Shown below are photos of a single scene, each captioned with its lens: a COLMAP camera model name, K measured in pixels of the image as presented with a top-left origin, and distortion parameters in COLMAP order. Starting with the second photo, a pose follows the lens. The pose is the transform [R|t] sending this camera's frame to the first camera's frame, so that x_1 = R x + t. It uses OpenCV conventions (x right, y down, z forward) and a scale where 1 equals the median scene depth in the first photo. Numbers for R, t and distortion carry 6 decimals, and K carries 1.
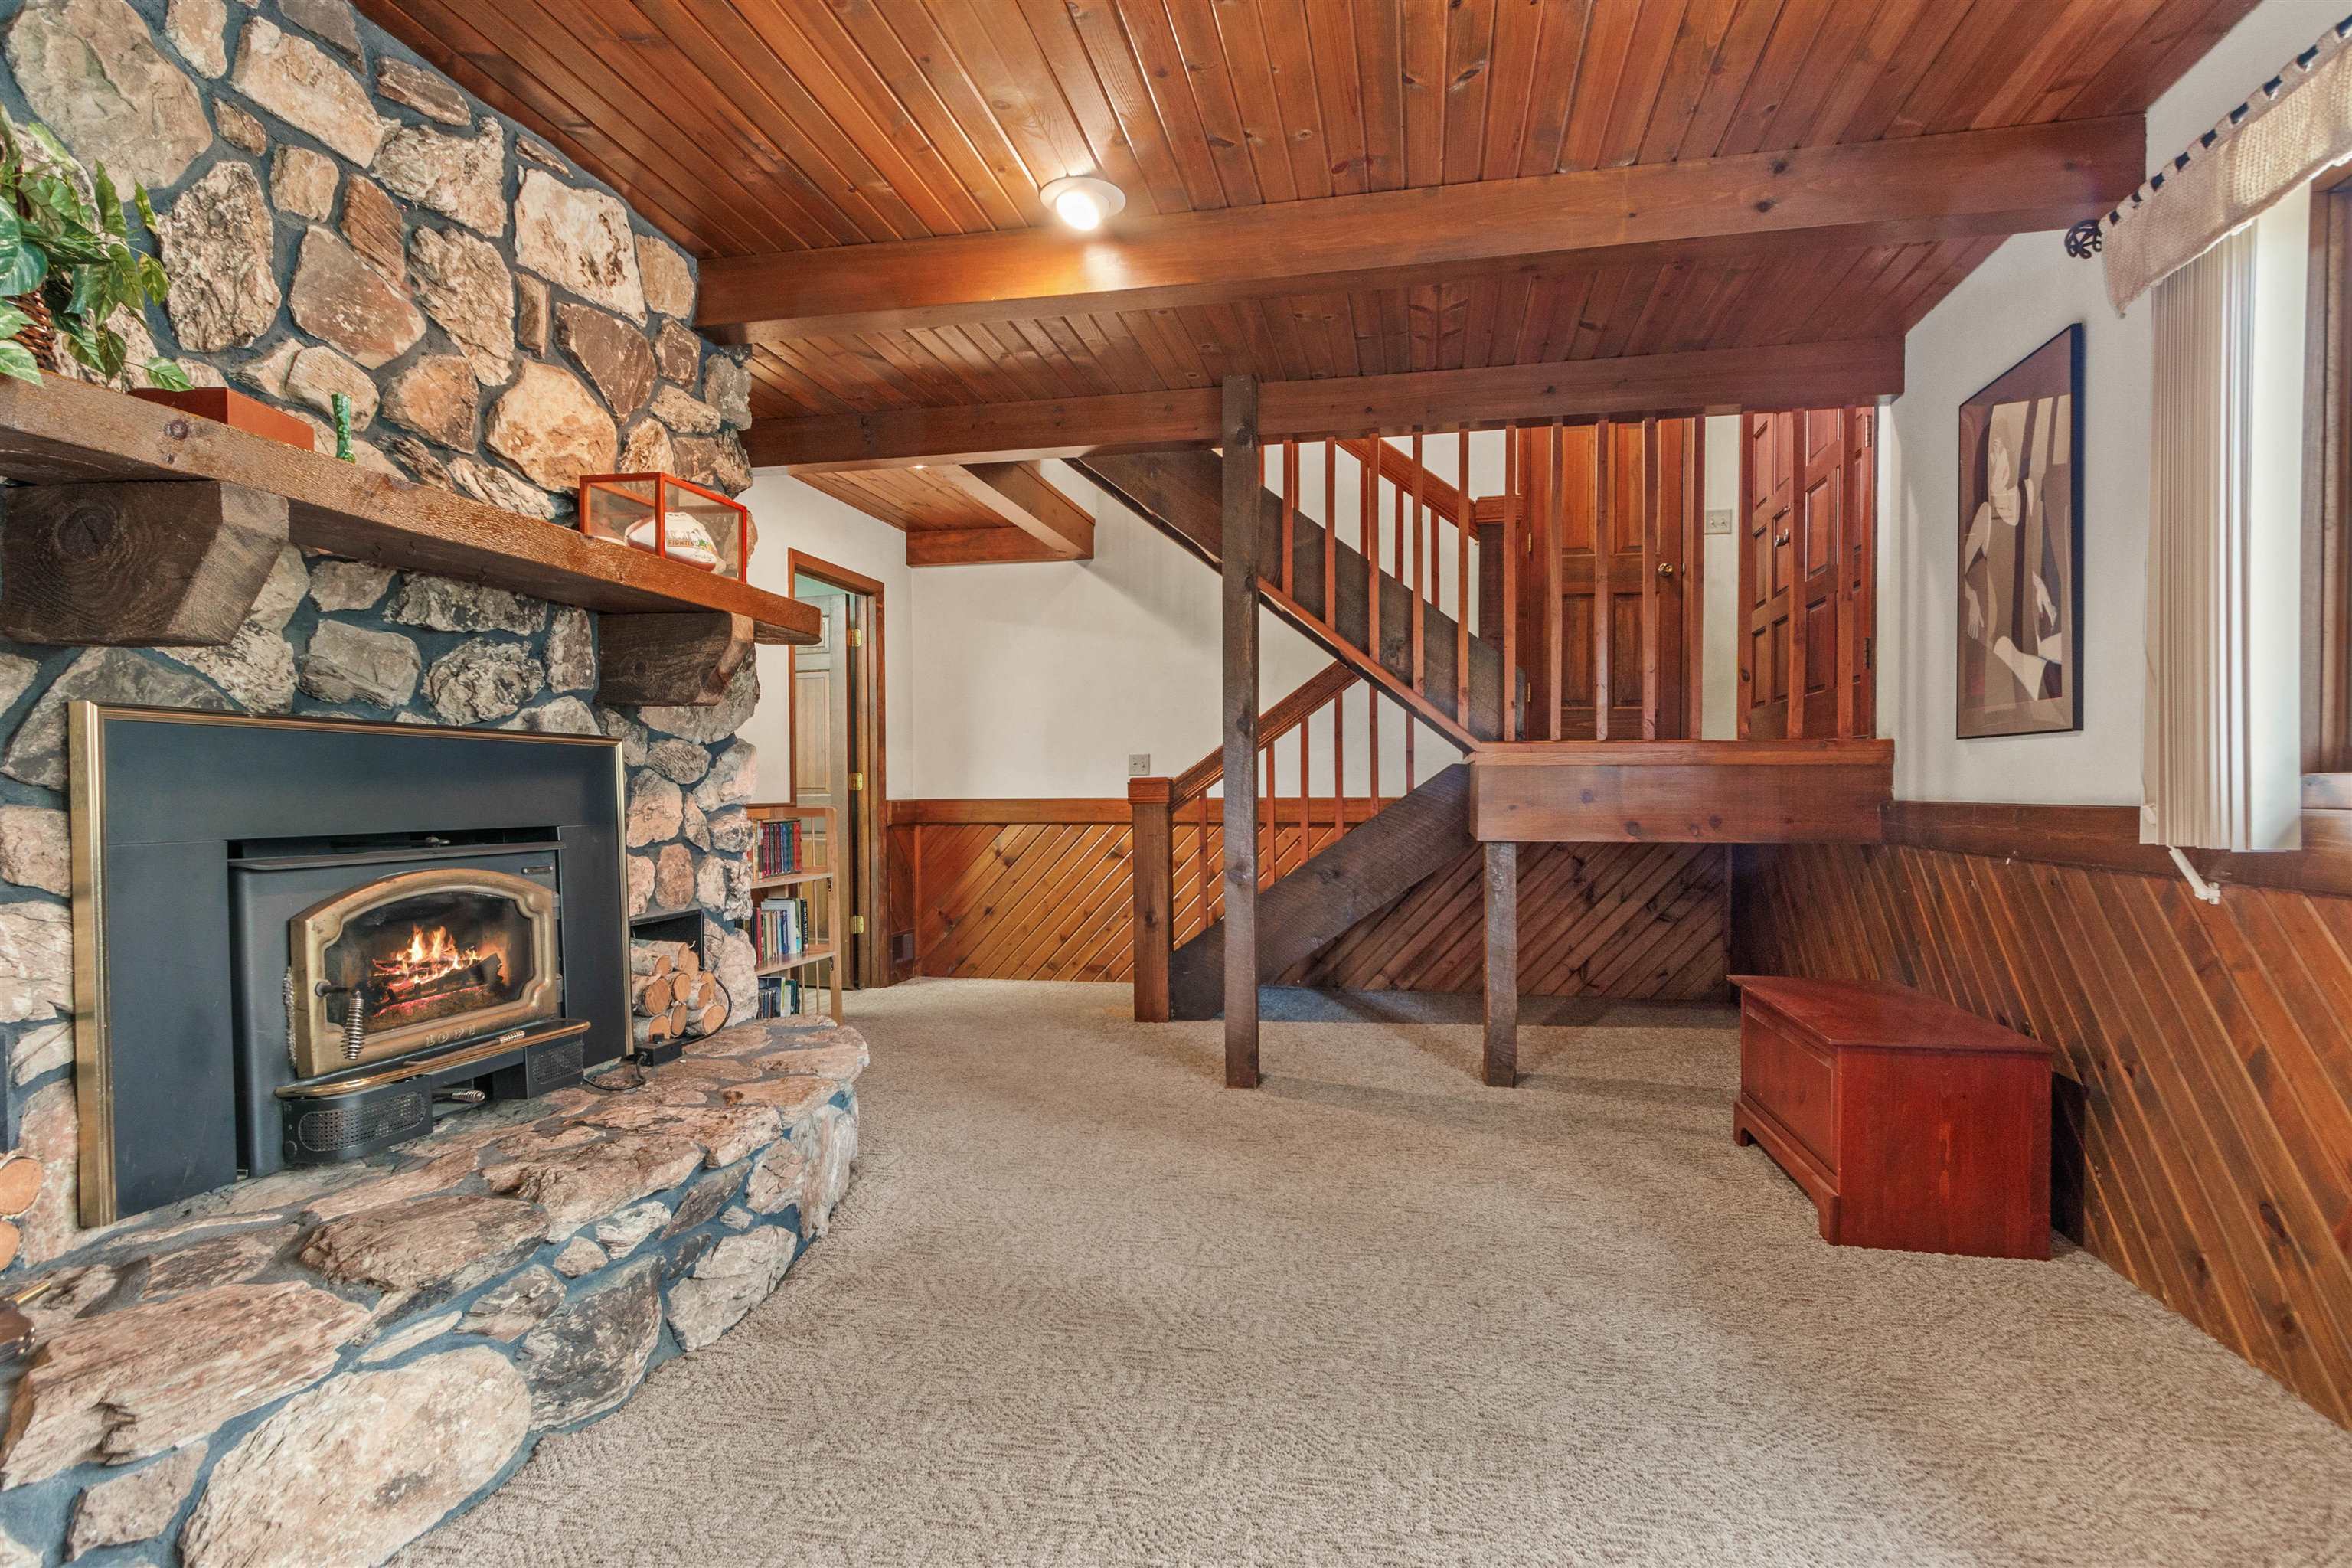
lens RADIAL K [[1208.4, 0, 1166.0], [0, 1208.4, 805.3], [0, 0, 1]] dist [0.013077, -0.004109]
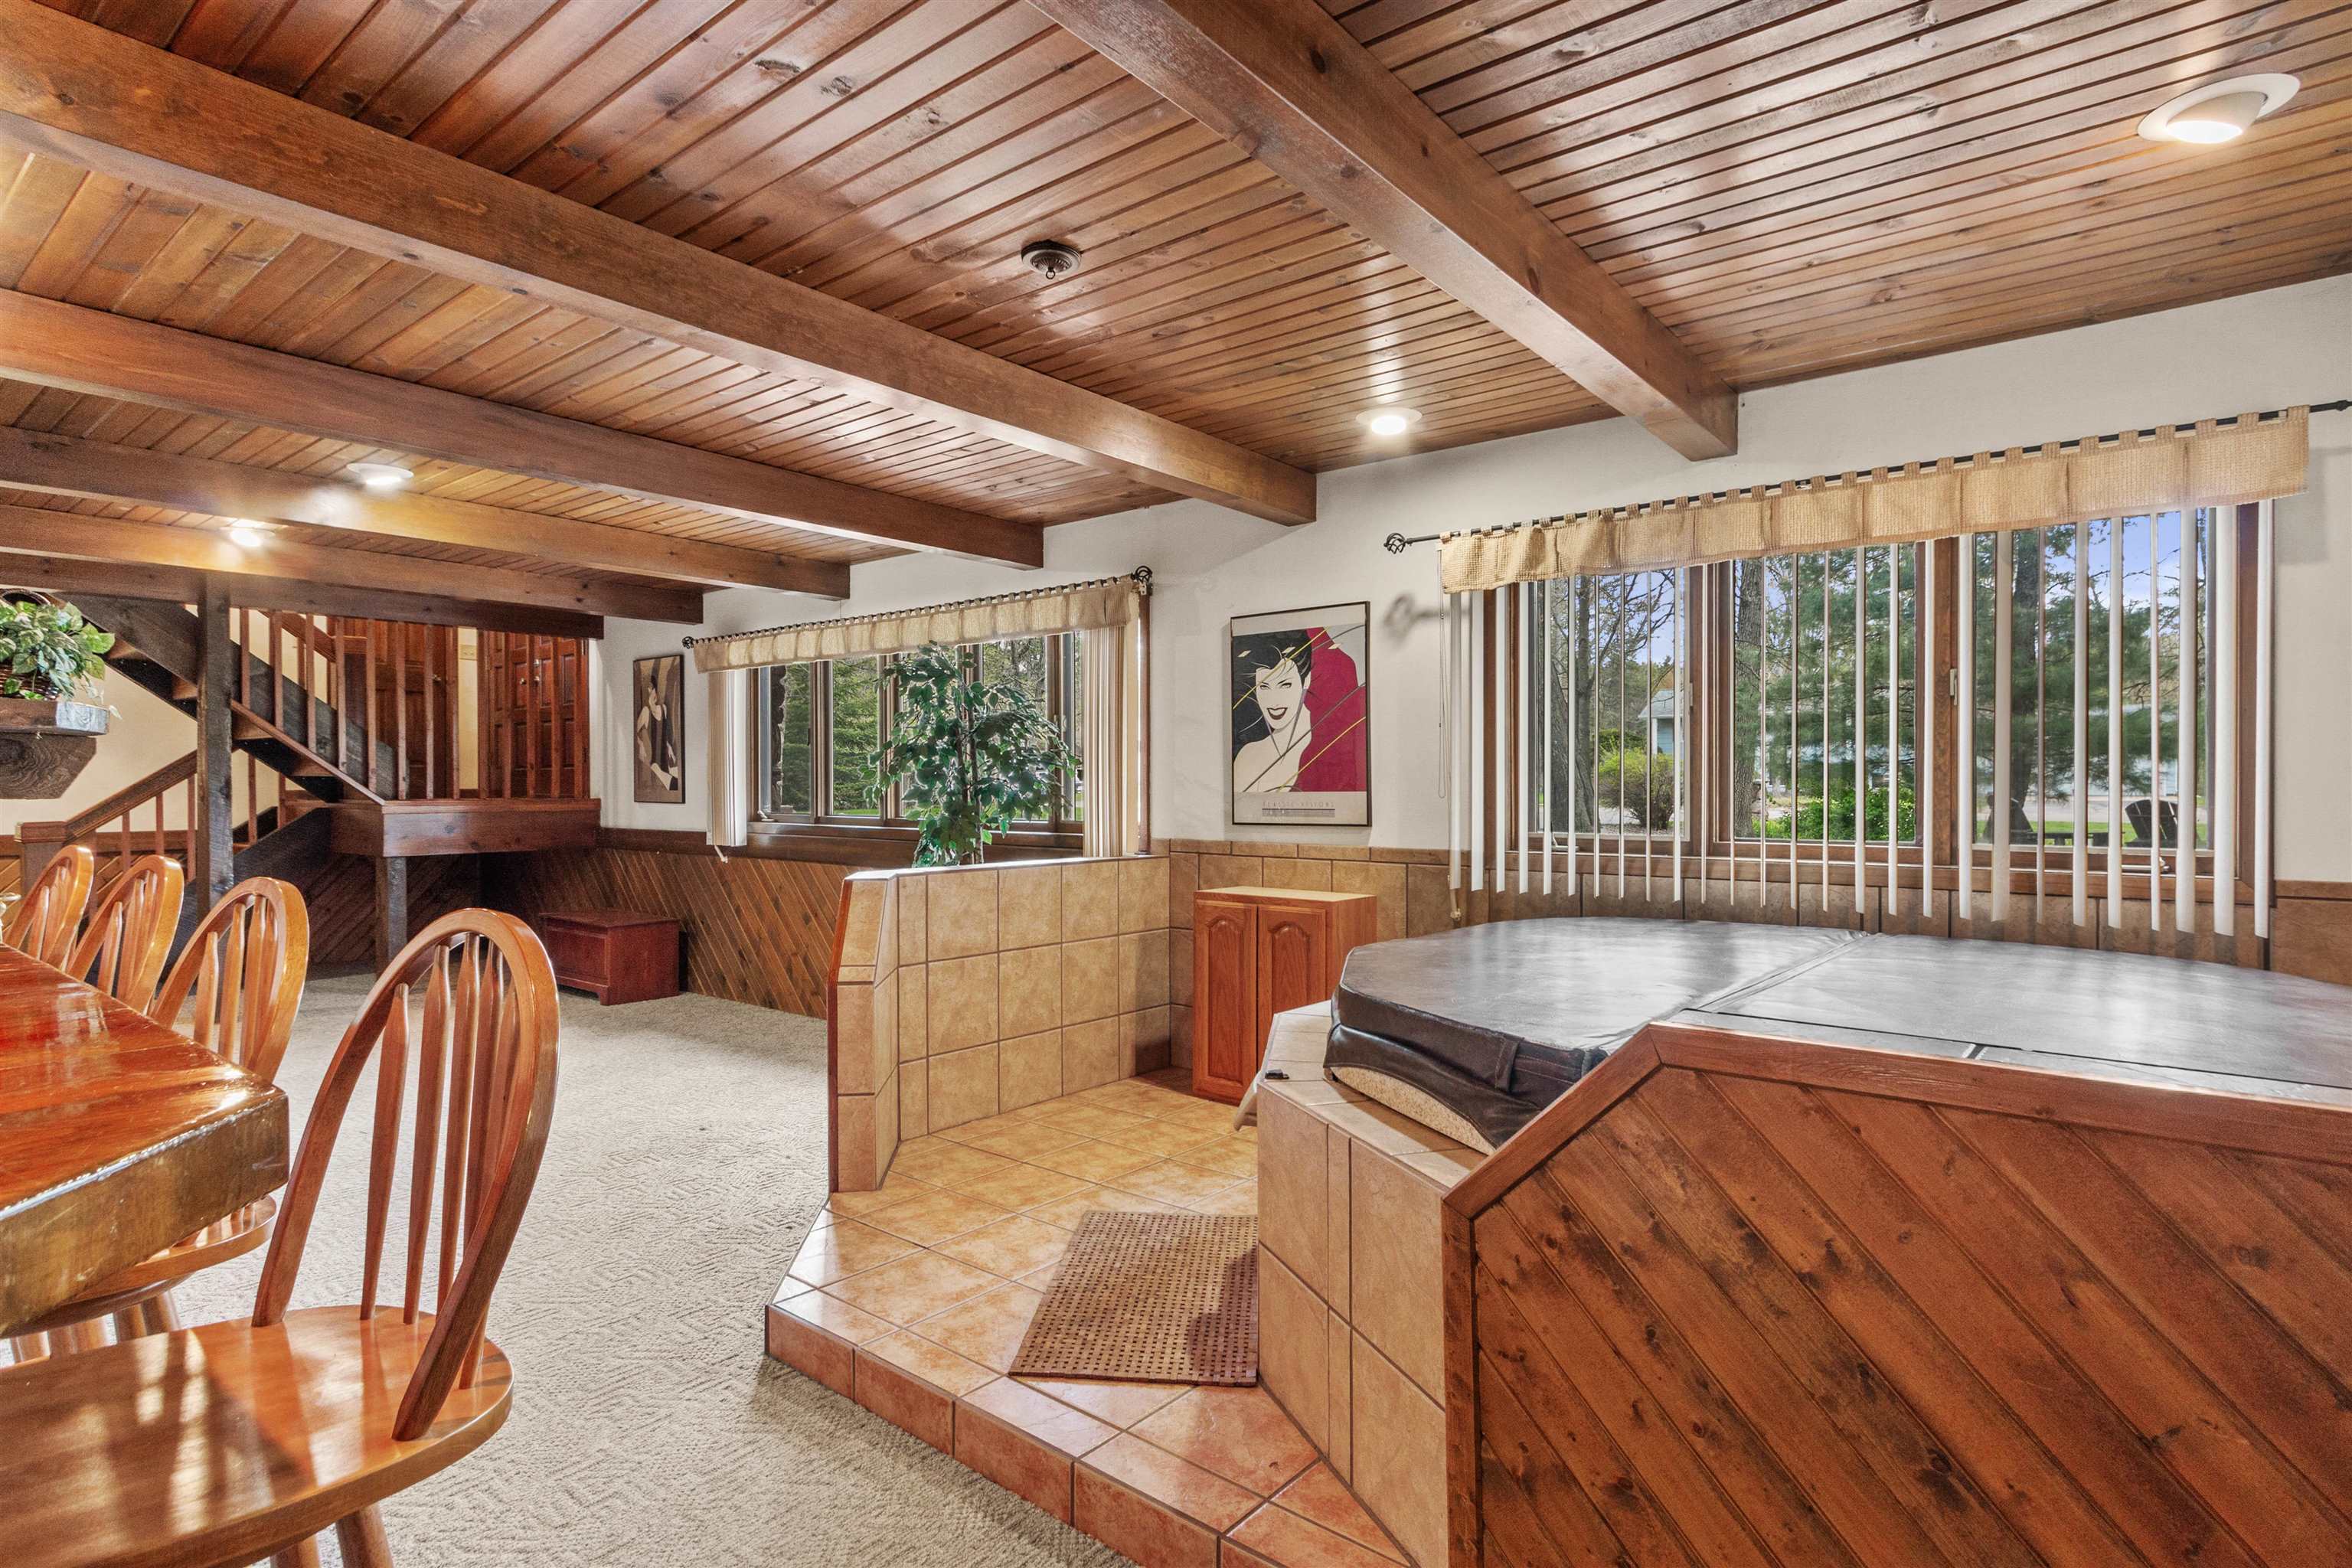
lens RADIAL K [[1208.4, 0, 1192.6], [0, 1208.4, 785.3], [0, 0, 1]] dist [0.013077, -0.004109]
pose [[0.451711, -0.000417, 0.892164, -0.781799], [0.013077, 0.999896, -0.006154, -0.047633], [-0.892068, 0.014447, 0.451669, -0.841325]]
